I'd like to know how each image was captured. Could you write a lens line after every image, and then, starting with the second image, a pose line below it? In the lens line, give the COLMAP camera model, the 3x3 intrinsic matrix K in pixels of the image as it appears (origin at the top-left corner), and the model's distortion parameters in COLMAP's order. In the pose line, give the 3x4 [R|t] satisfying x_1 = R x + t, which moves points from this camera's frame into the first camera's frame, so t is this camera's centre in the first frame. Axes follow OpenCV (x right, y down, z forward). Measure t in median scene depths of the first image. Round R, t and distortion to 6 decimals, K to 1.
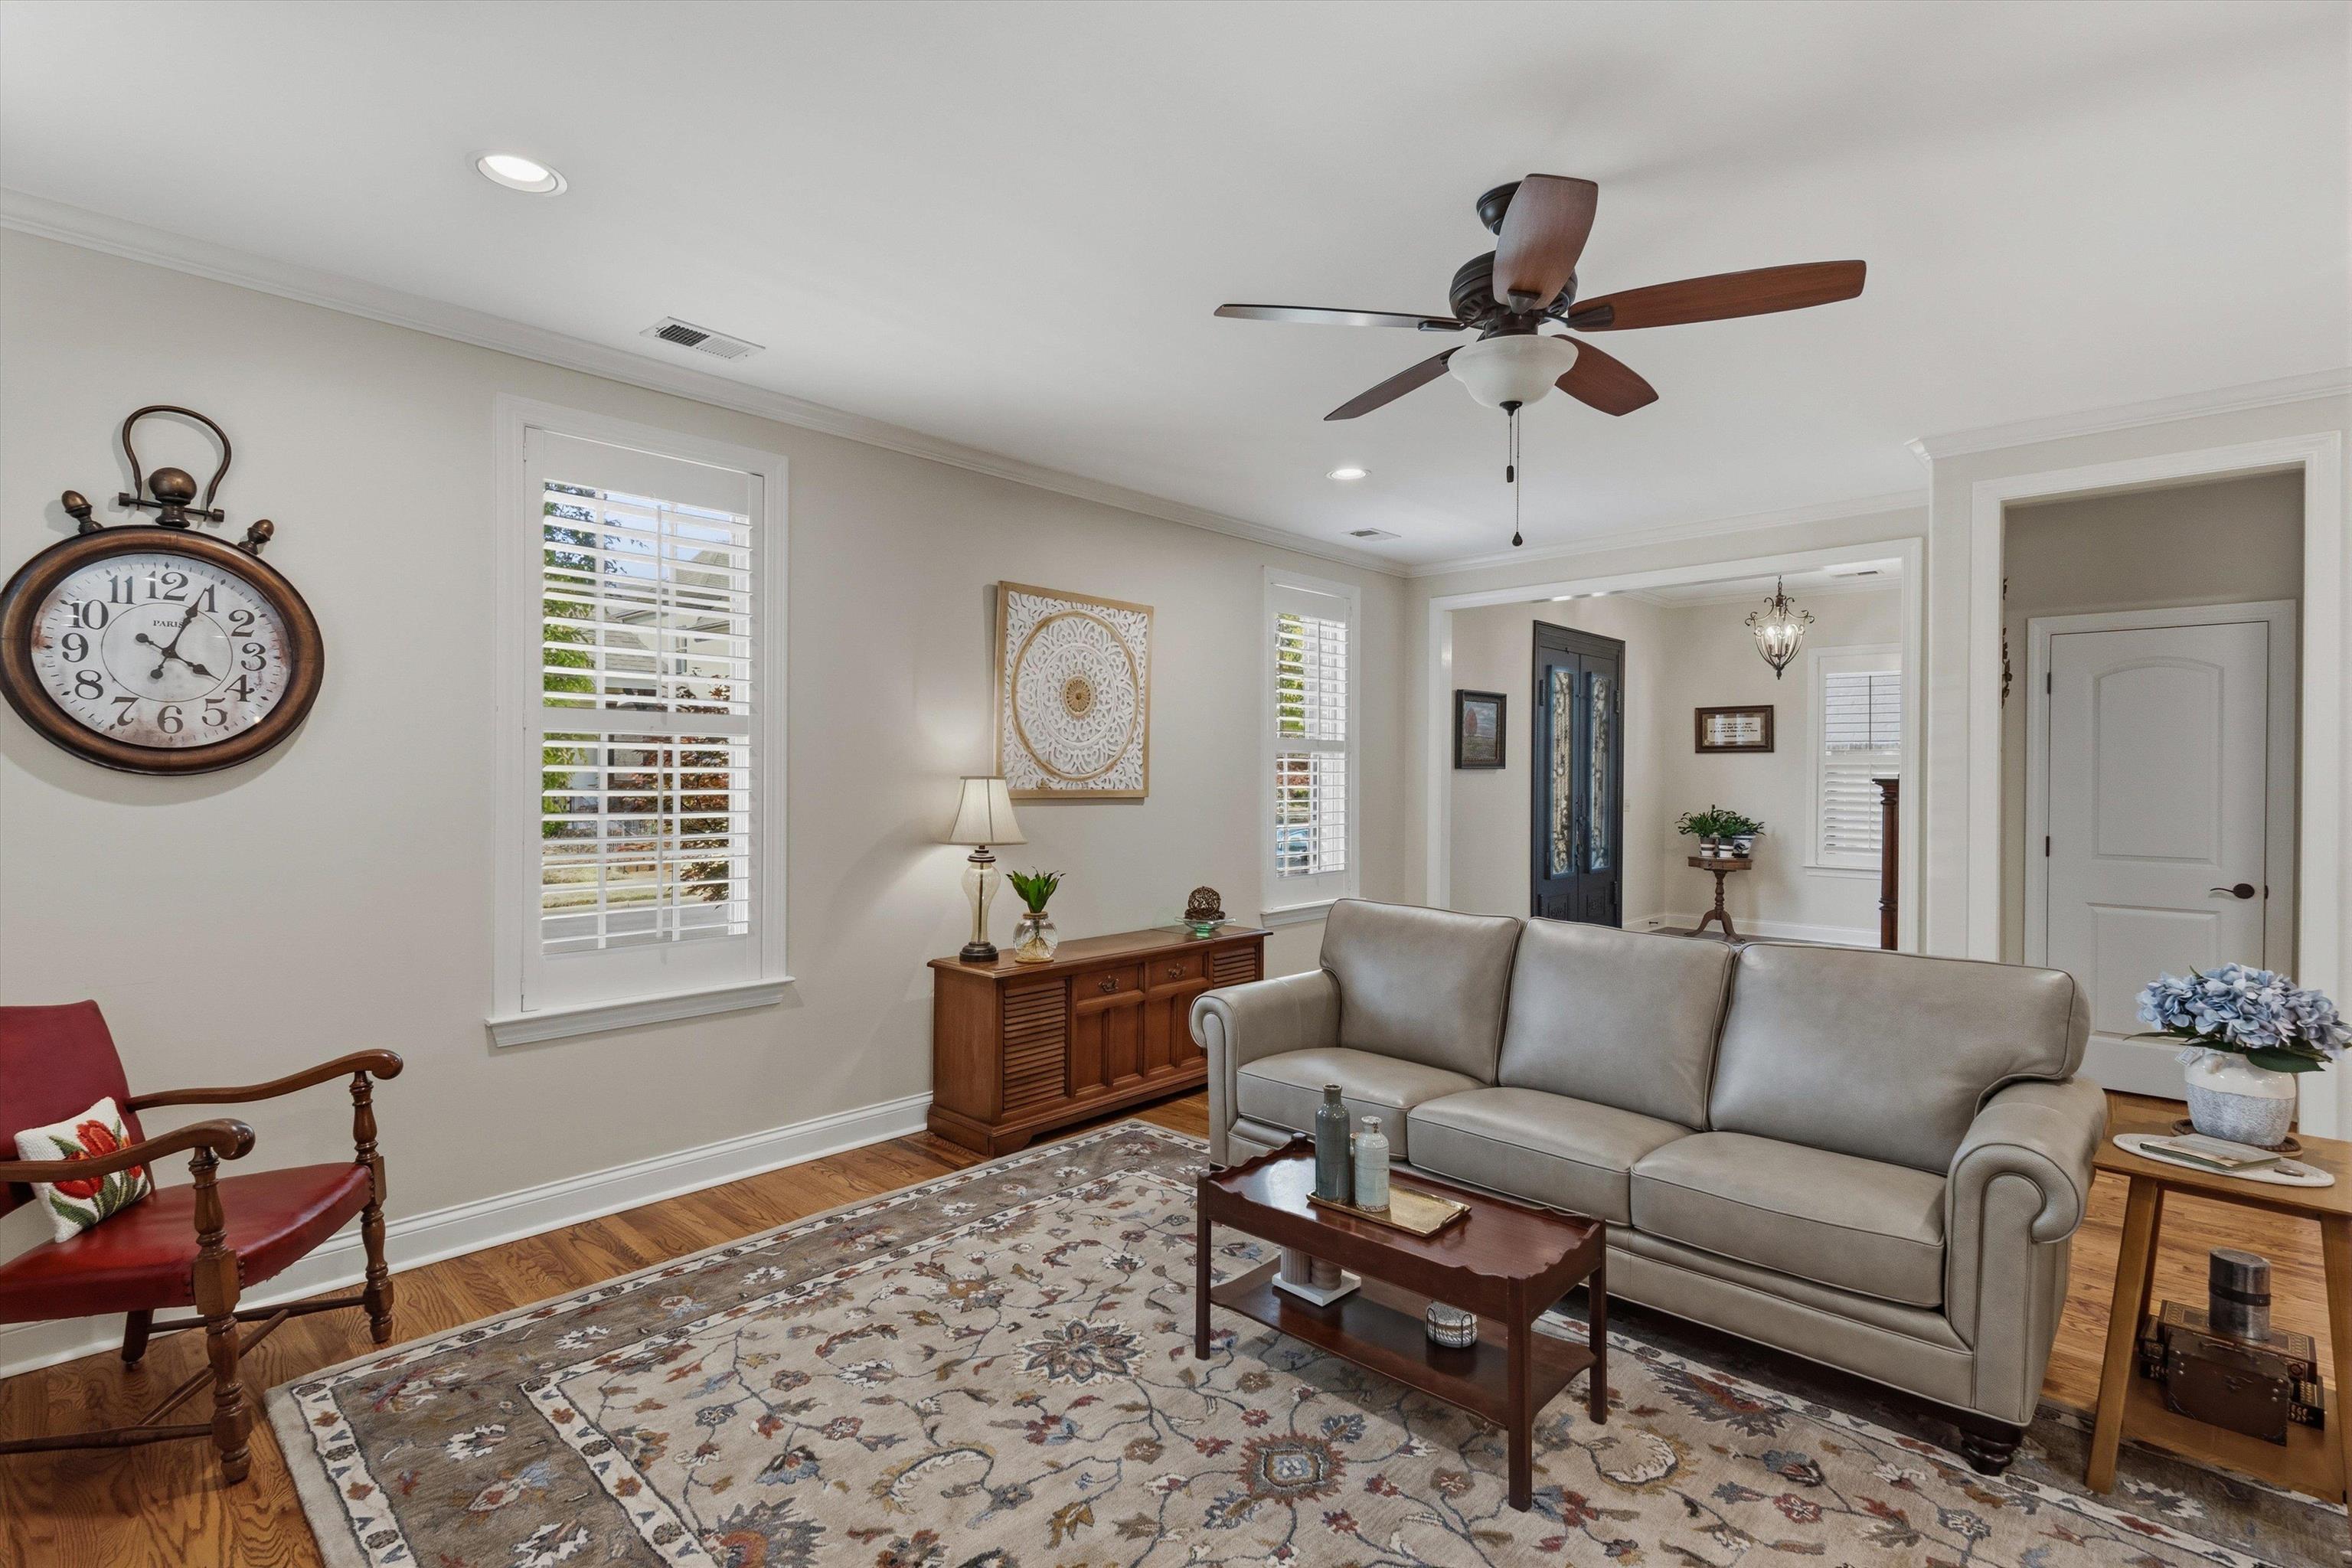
lens RADIAL K [[1104.5, 0, 1166.1], [0, 1104.5, 763.4], [0, 0, 1]] dist [0.006191, -0.004633]
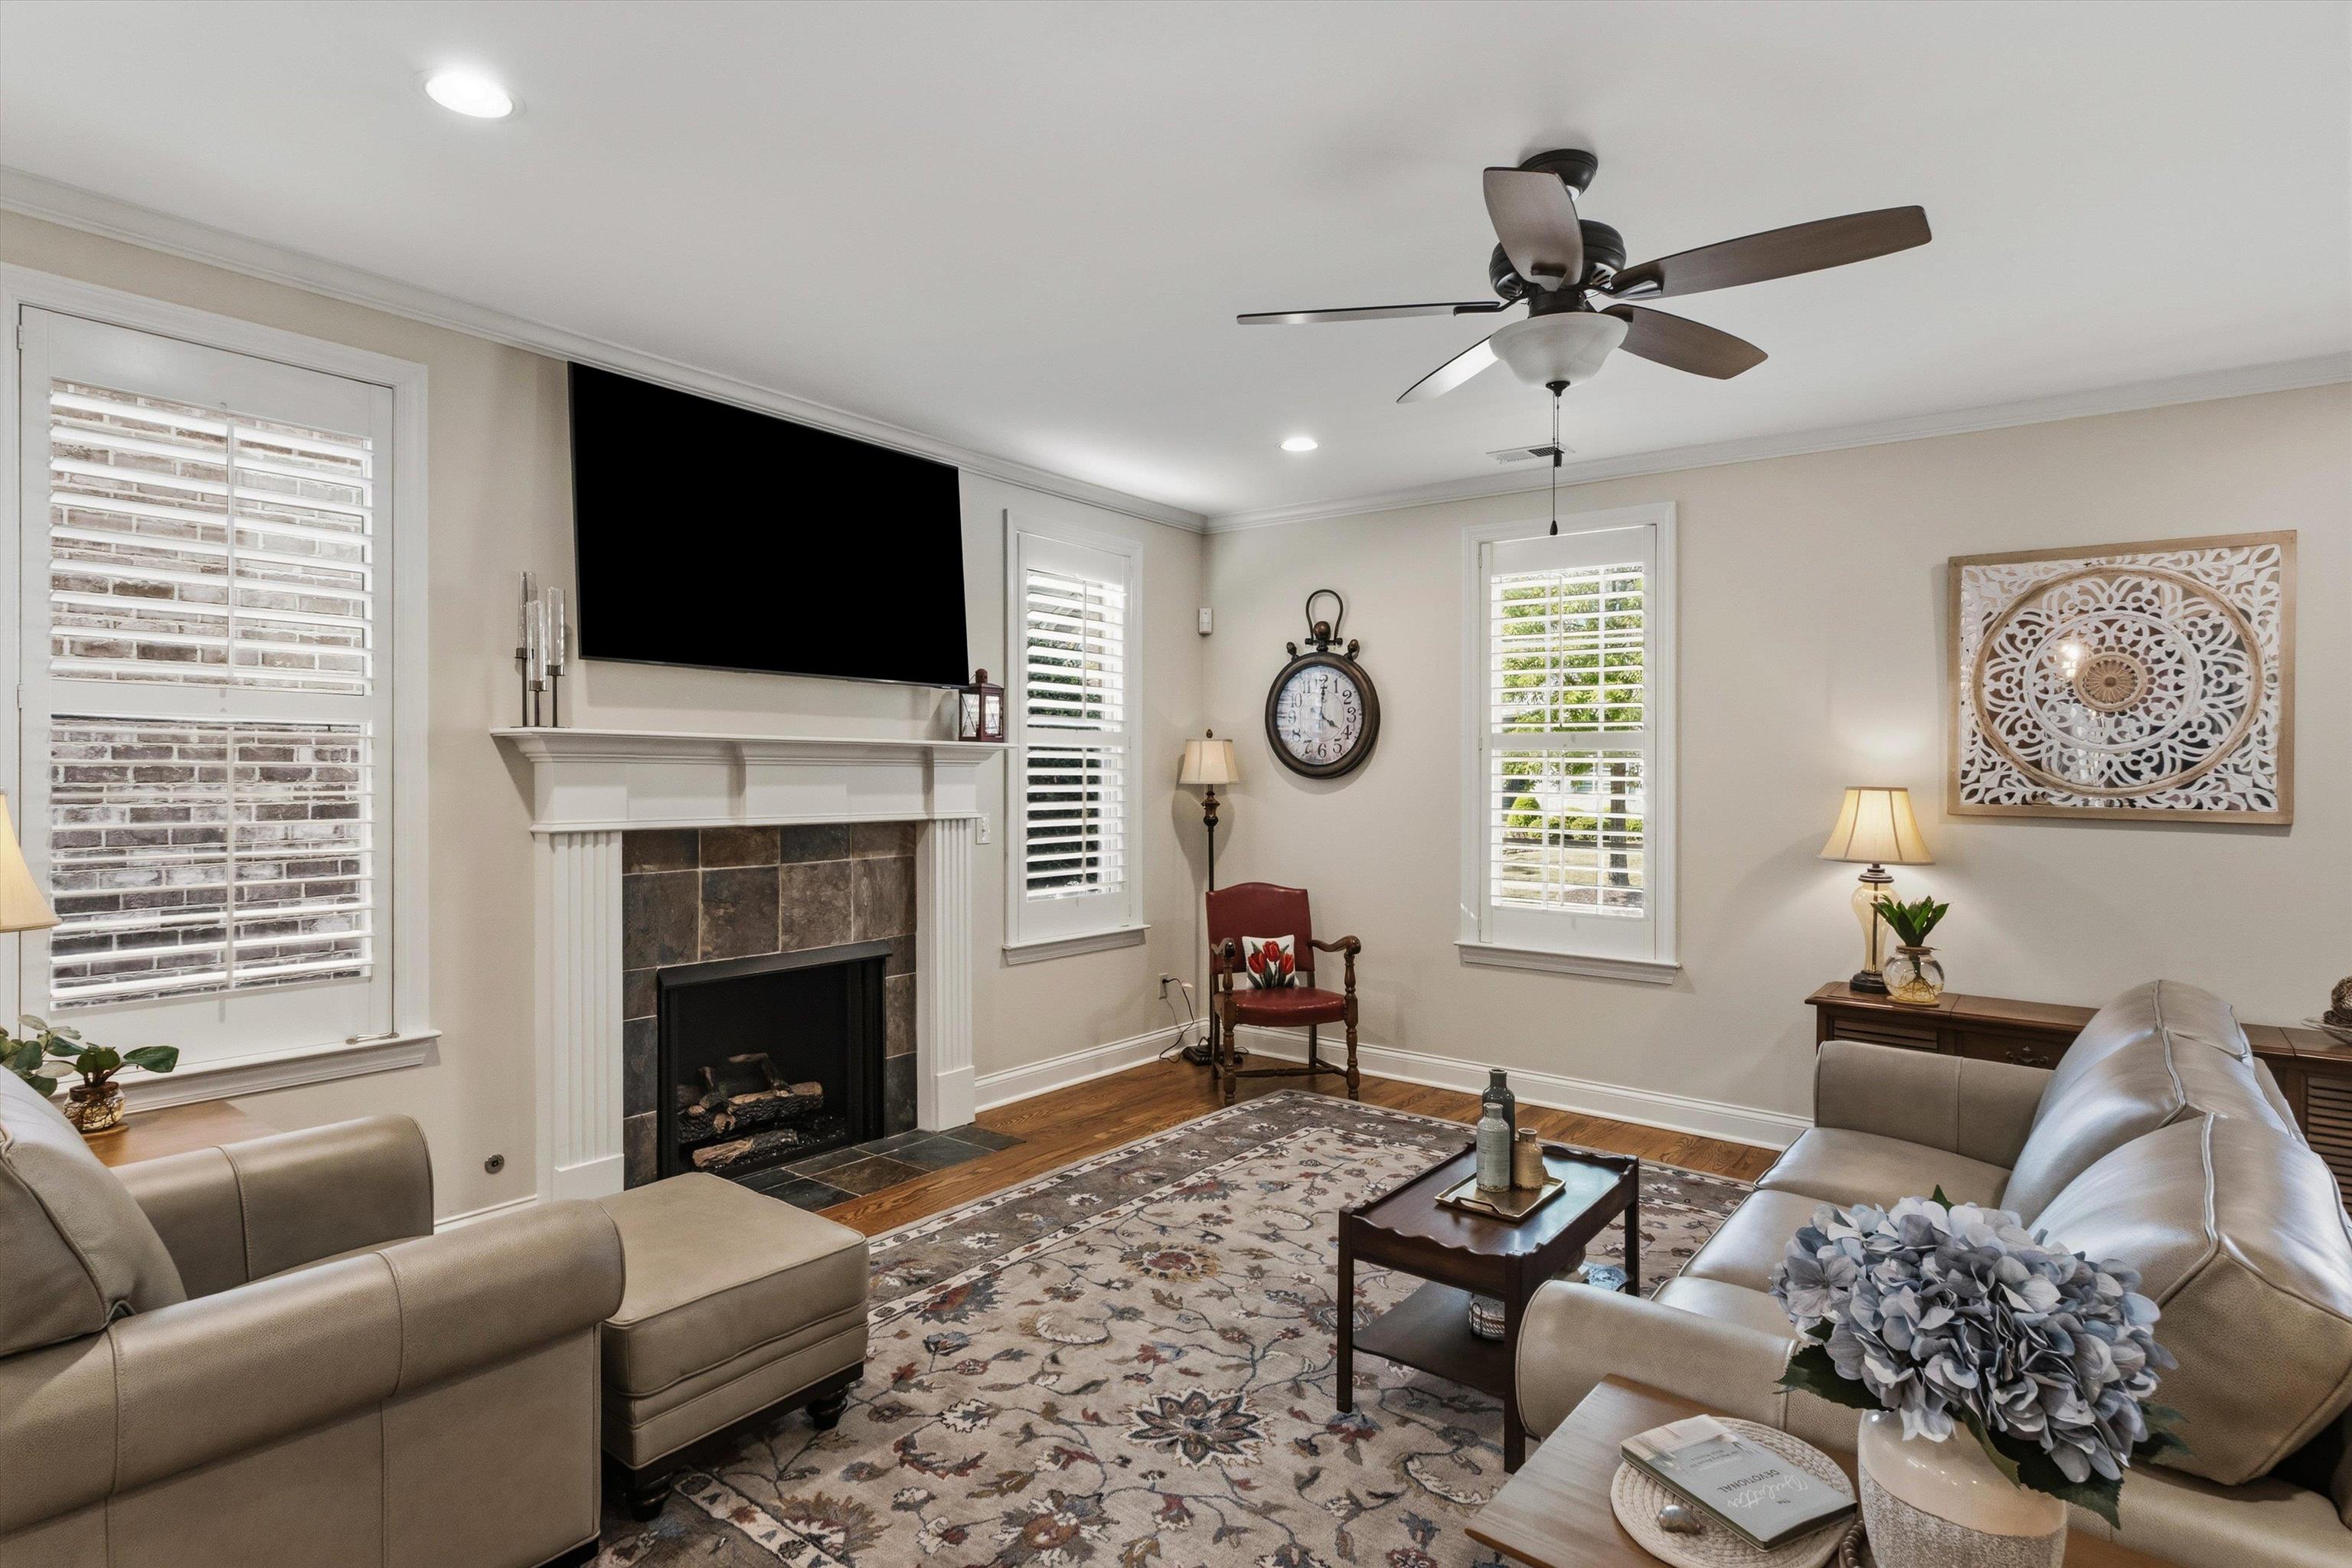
lens RADIAL K [[1211.5, 0, 1178.3], [0, 1211.5, 766.7], [0, 0, 1]] dist [-0.001964, -0.000543]
pose [[0.103665, -0.007911, -0.994581, 1.092654], [-0.002827, 0.999962, -0.008248, 0.007301], [0.994608, 0.003667, 0.103639, 0.482916]]
